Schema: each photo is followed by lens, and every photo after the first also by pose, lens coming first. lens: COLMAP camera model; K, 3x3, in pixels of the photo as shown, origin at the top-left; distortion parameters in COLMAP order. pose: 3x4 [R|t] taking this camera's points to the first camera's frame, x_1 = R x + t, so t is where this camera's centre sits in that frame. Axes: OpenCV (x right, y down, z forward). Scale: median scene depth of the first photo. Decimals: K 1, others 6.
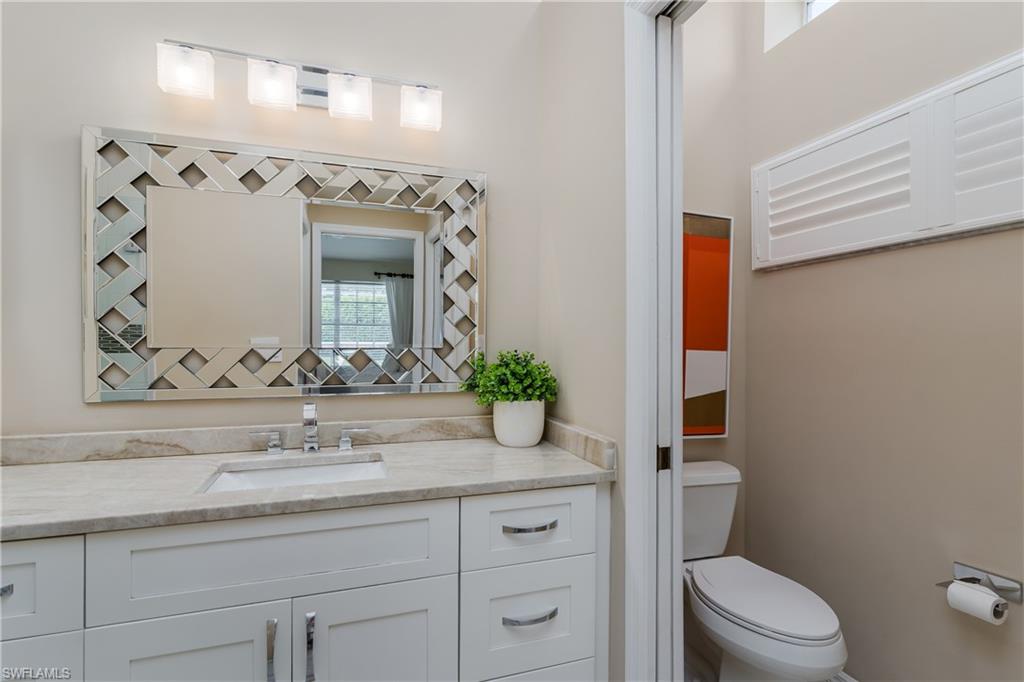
lens RADIAL K [[491.2, 0, 512.9], [0, 491.2, 332.2], [0, 0, 1]] dist [0.000304, -0.000538]
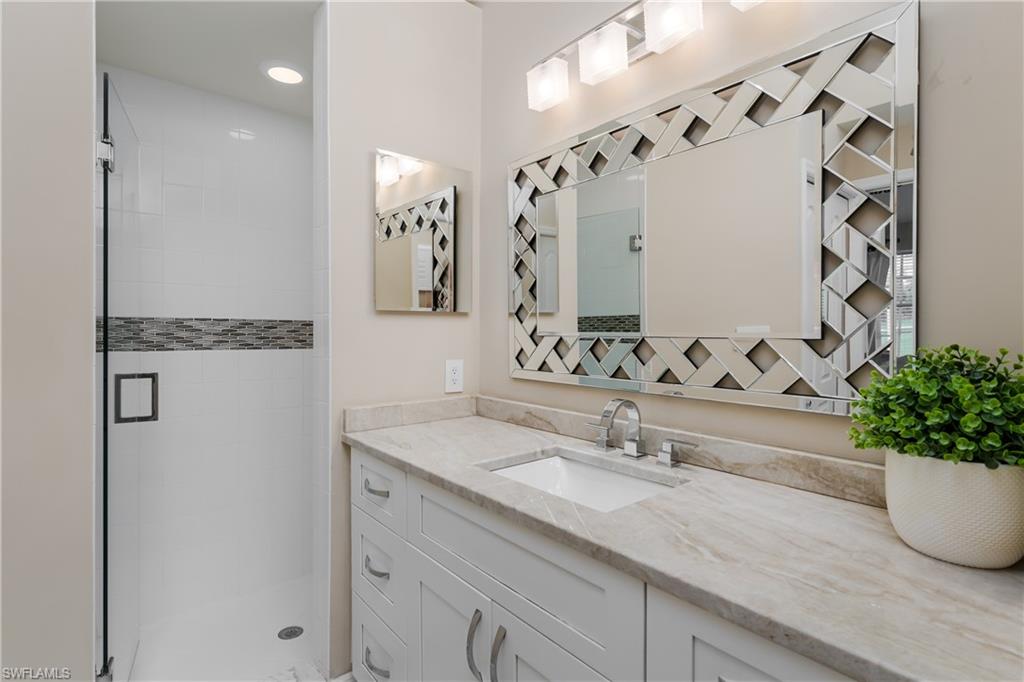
lens RADIAL K [[491.2, 0, 512.9], [0, 491.2, 332.2], [0, 0, 1]] dist [0.000304, -0.000538]
pose [[0.352854, -0.002964, -0.935674, 0.320953], [0.020398, 0.999782, 0.004525, 0.015515], [0.935456, -0.020682, 0.352838, 0.502797]]
